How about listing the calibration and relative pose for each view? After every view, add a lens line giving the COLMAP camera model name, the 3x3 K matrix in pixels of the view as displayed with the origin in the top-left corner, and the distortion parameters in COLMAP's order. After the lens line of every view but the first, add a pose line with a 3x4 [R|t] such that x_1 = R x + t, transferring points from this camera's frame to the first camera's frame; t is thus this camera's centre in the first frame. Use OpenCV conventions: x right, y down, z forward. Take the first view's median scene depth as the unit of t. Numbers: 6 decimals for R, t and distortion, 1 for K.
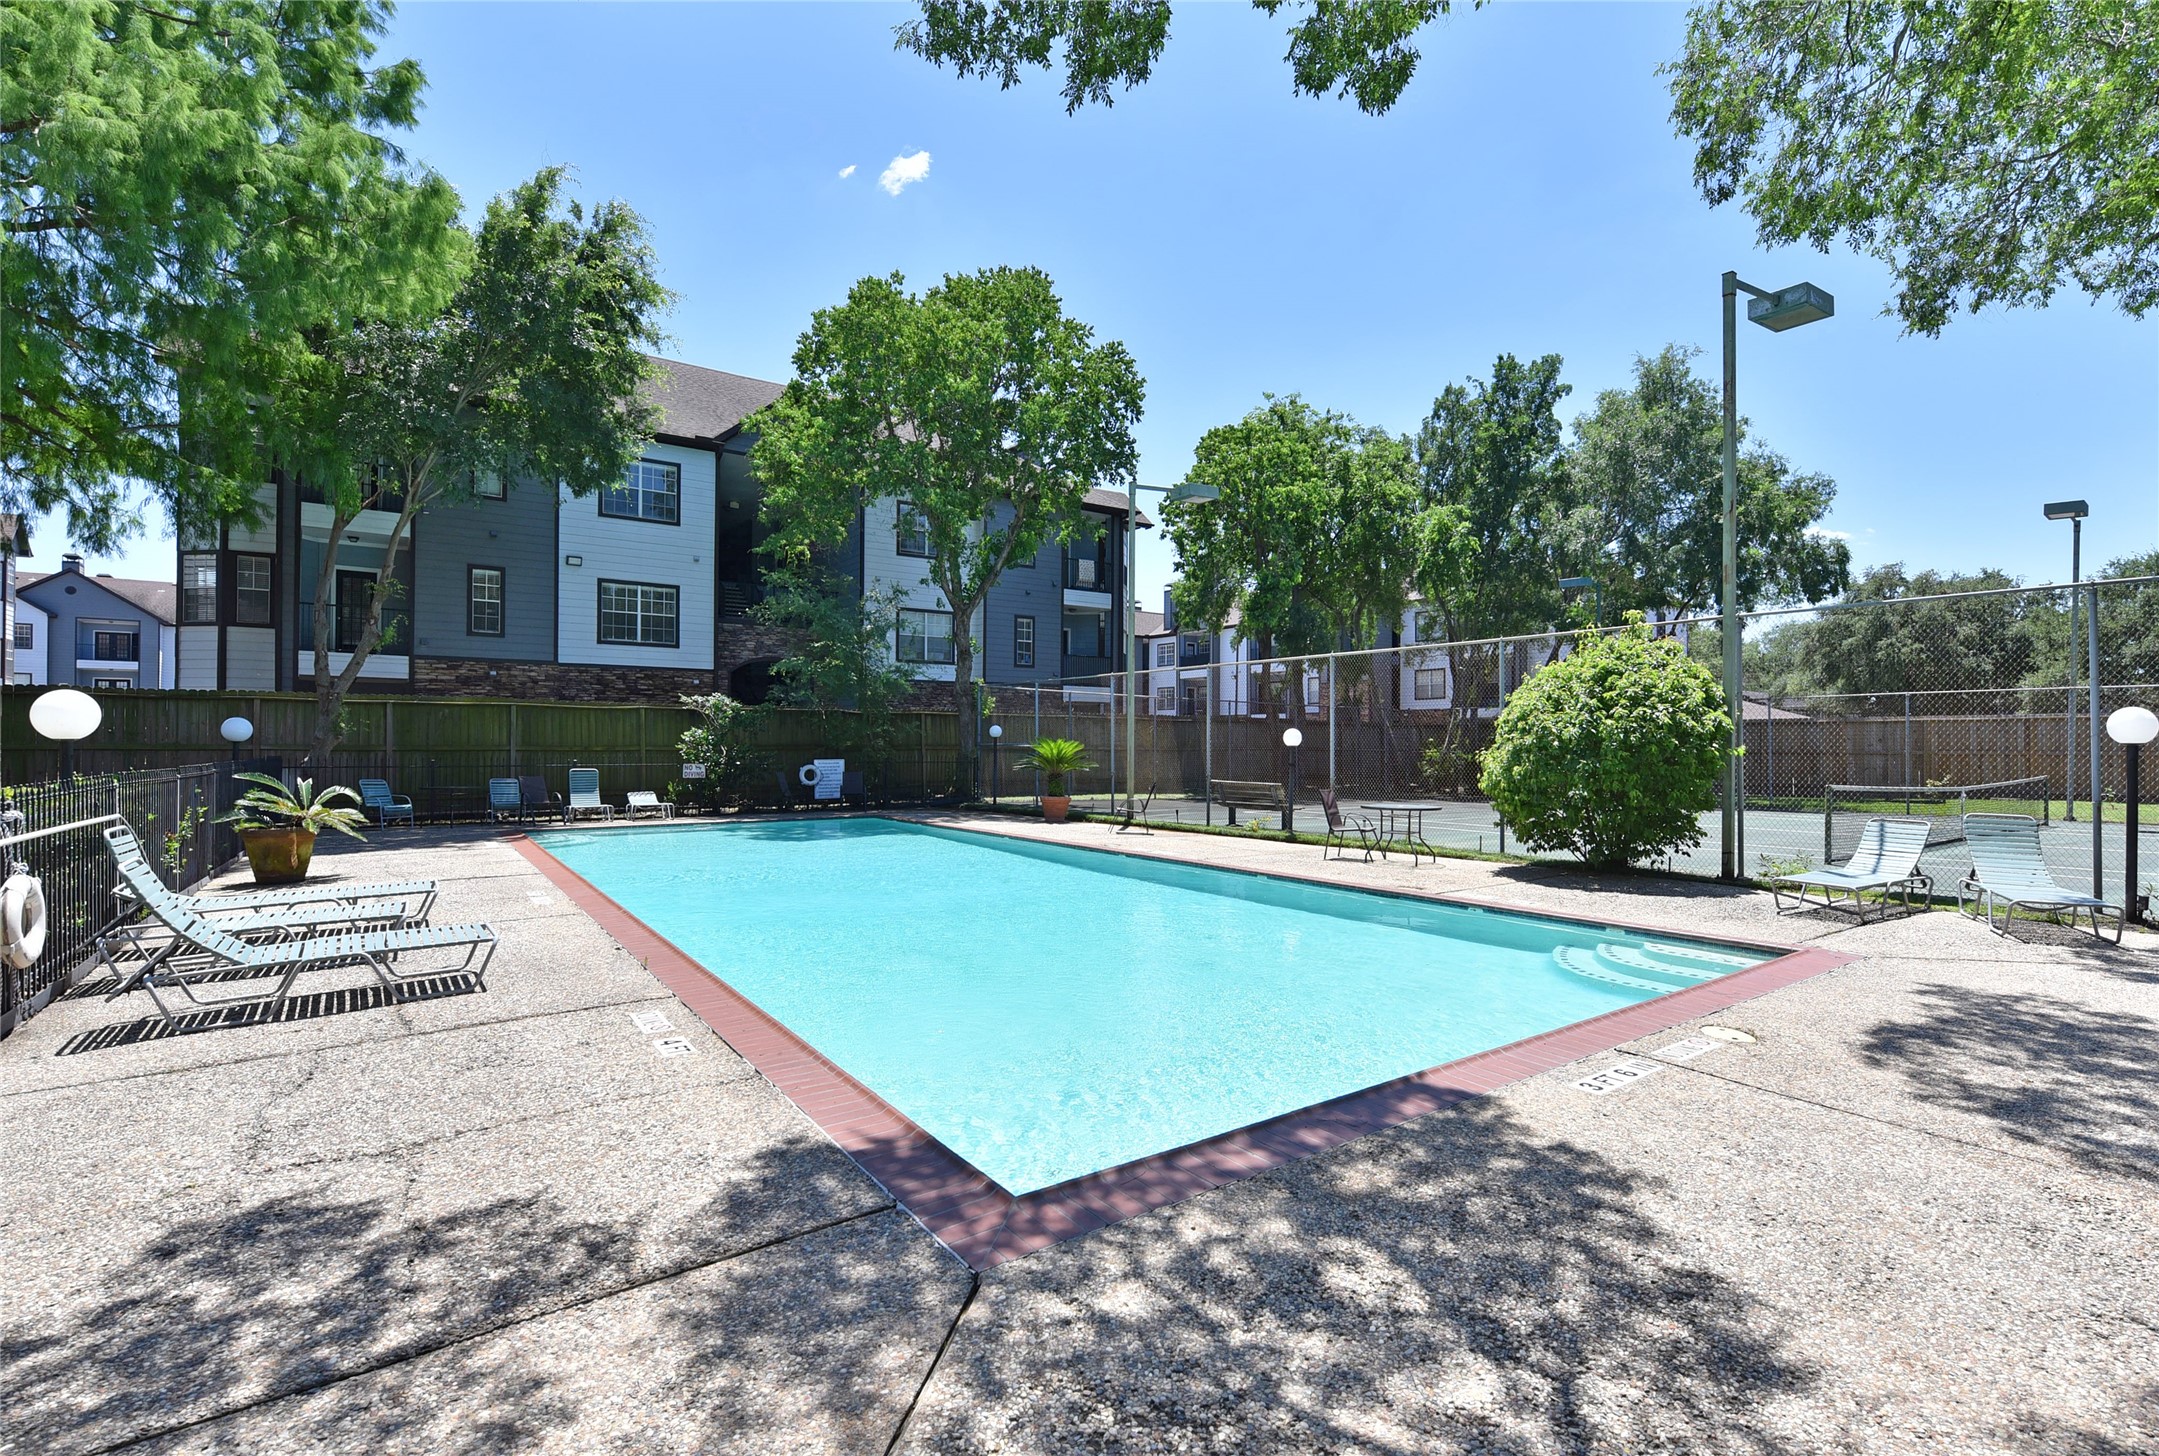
lens RADIAL K [[955.2, 0, 1078.2], [0, 955.2, 740.7], [0, 0, 1]] dist [-0.016492, -0.001205]
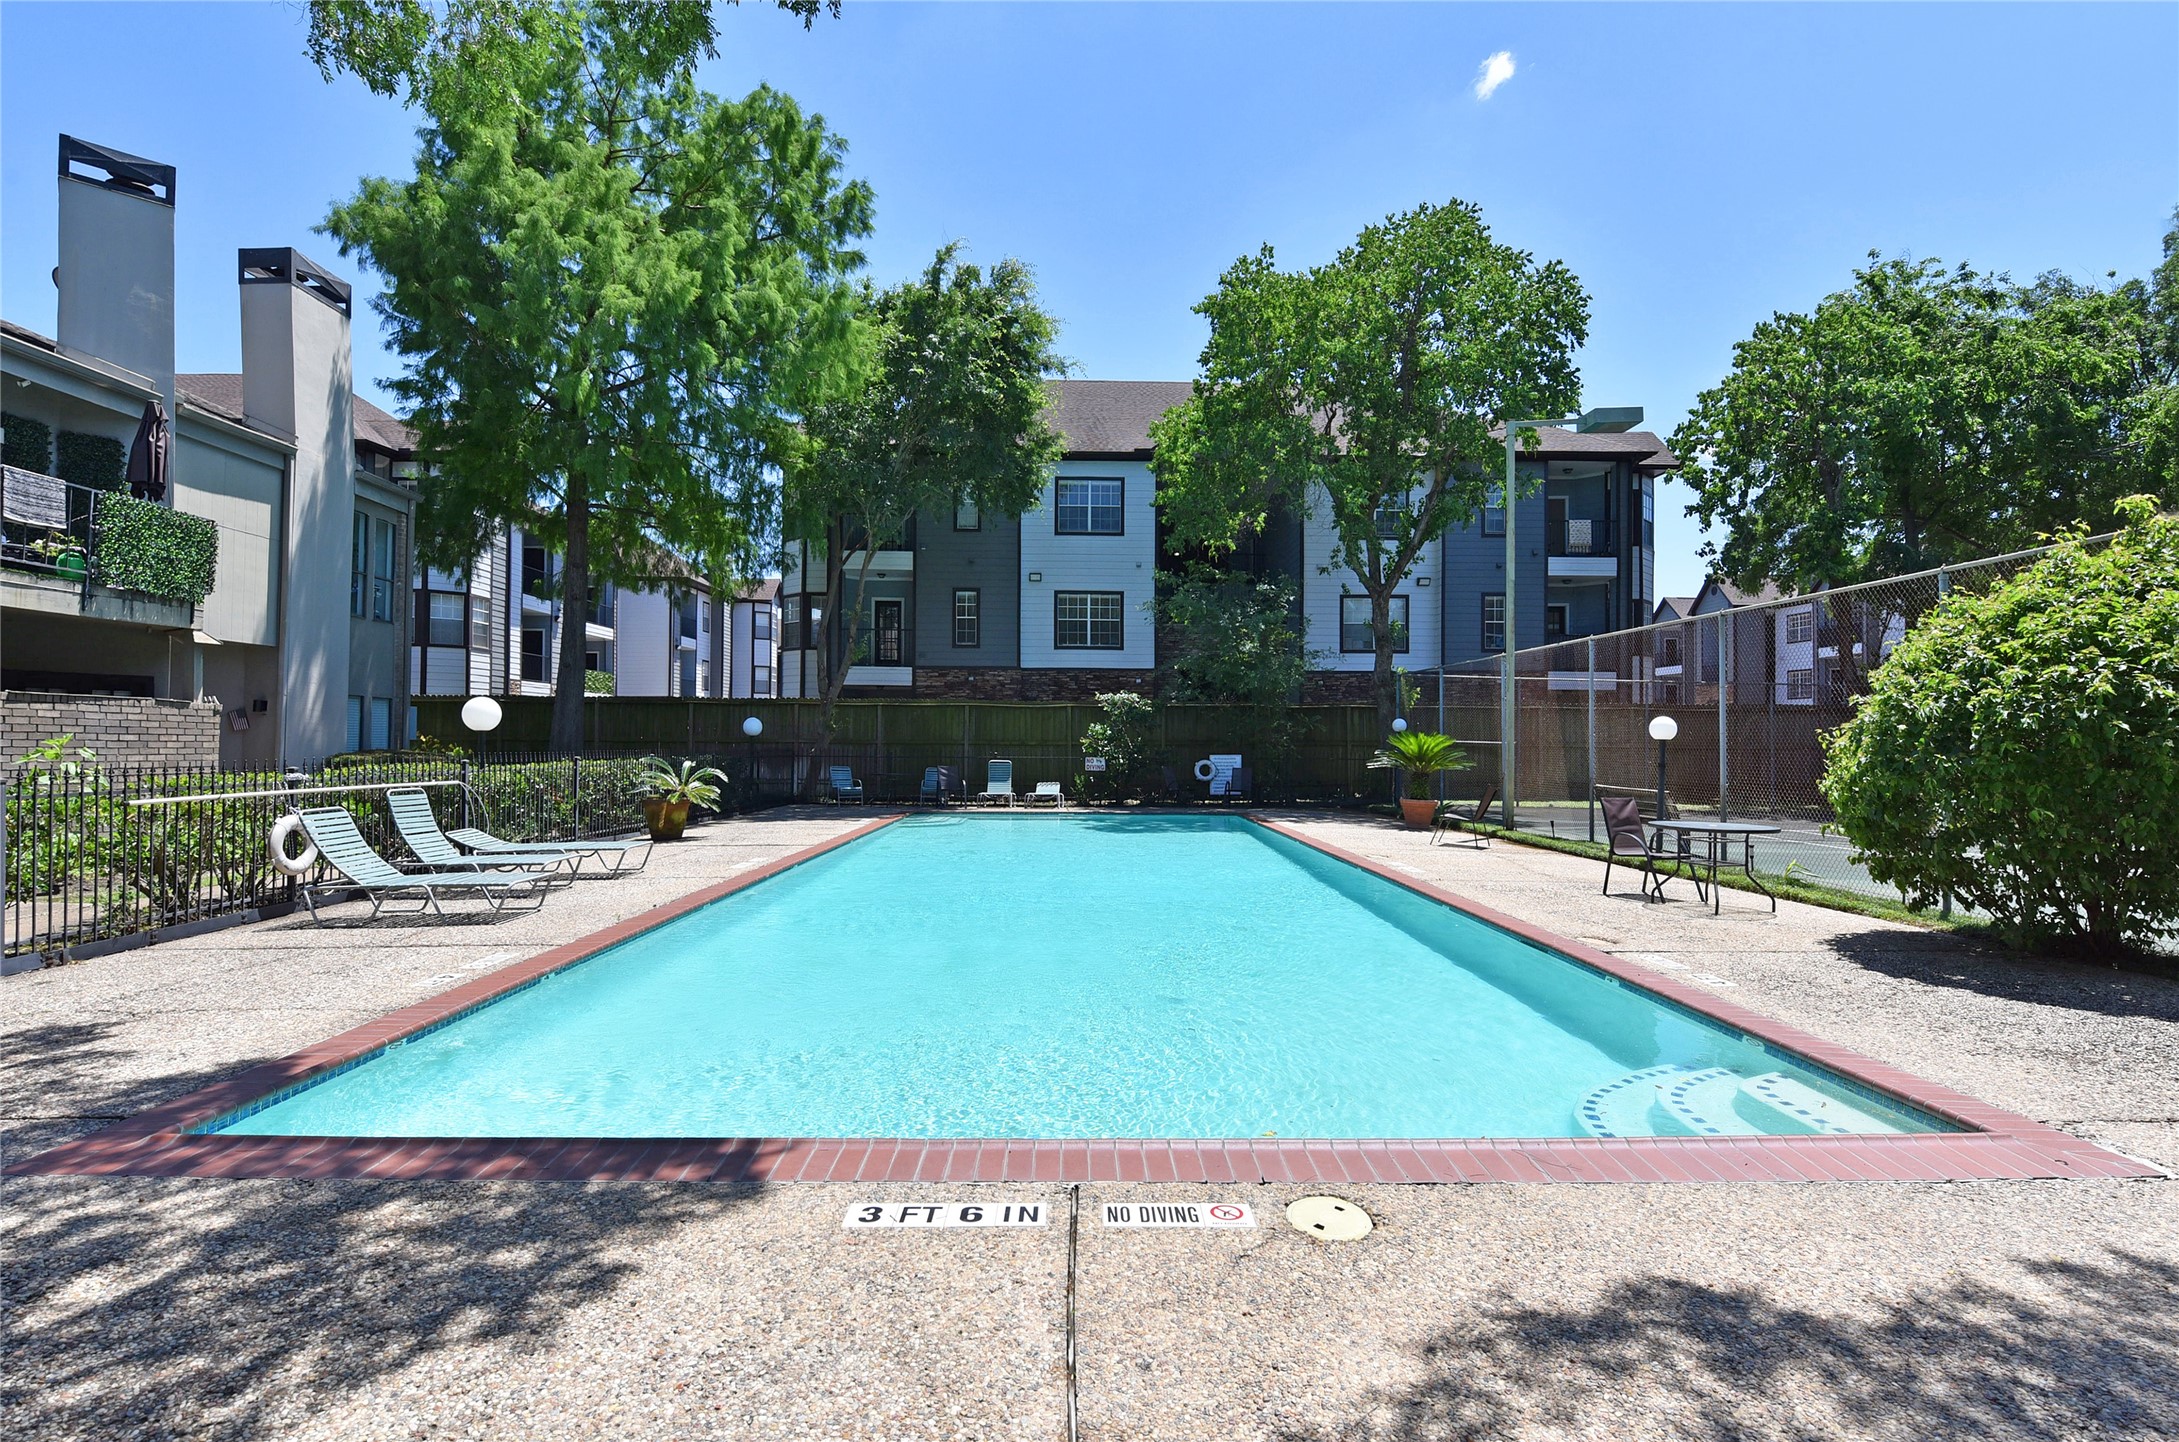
lens RADIAL K [[975.4, 0, 1093.5], [0, 975.4, 712.7], [0, 0, 1]] dist [-0.018759, -0.000390]
pose [[0.830053, -0.014406, -0.557498, 0.203813], [-0.001062, 0.999624, -0.027413, 0.004519], [0.557683, 0.023347, 0.829726, 0.096237]]
